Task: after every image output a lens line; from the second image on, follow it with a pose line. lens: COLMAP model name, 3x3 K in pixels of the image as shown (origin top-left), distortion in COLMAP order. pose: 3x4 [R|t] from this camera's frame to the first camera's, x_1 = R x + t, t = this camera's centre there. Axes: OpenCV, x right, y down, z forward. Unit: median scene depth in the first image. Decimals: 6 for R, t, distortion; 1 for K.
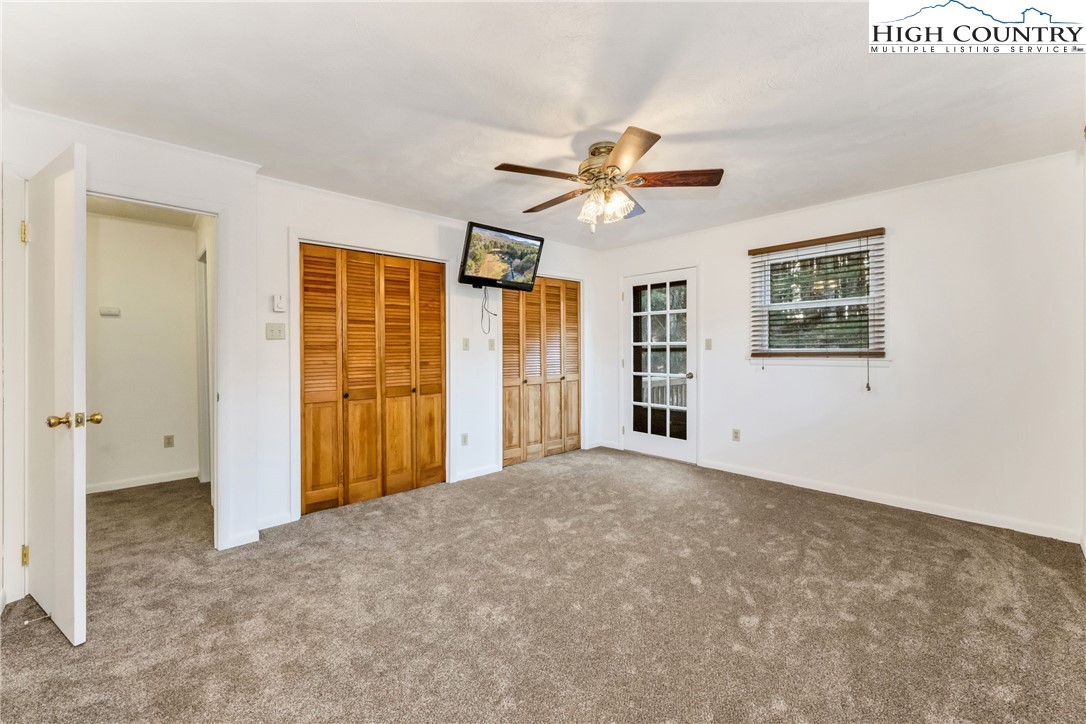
lens RADIAL K [[430.5, 0, 537.6], [0, 430.5, 353.4], [0, 0, 1]] dist [0.003844, 0.000506]
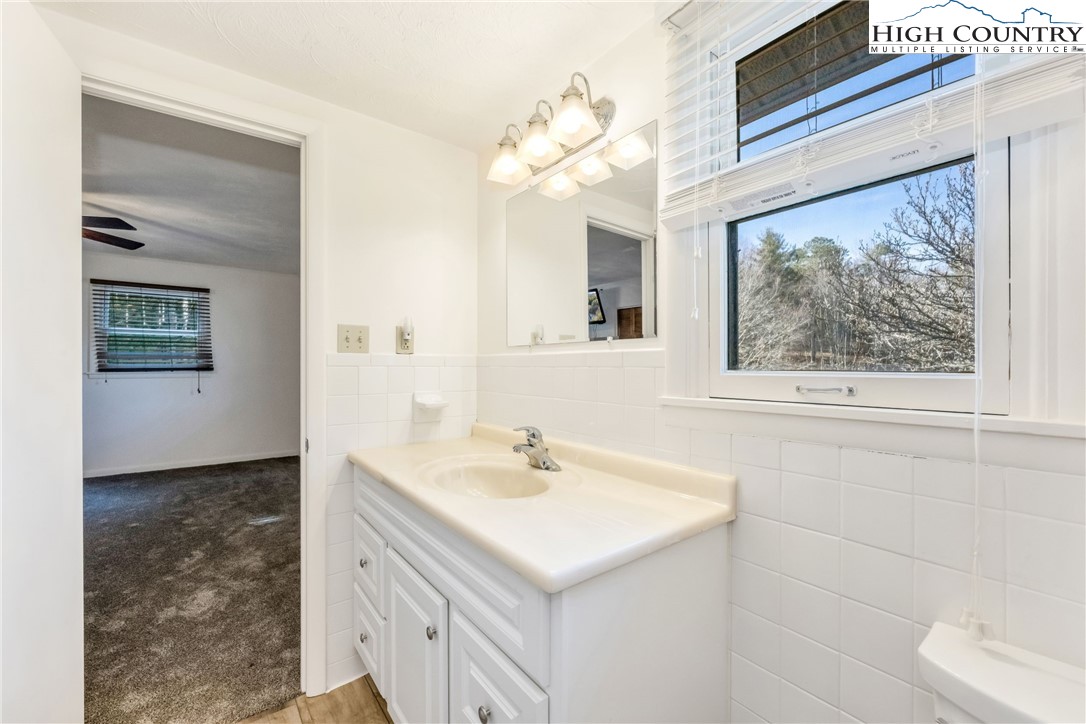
lens RADIAL K [[430.5, 0, 547.8], [0, 430.5, 369.6], [0, 0, 1]] dist [0.003844, 0.000506]
pose [[0.071501, -0.002232, 0.997438, -0.569760], [0.010301, 0.999946, 0.001499, 0.012114], [-0.997387, 0.010167, 0.071521, -0.285542]]
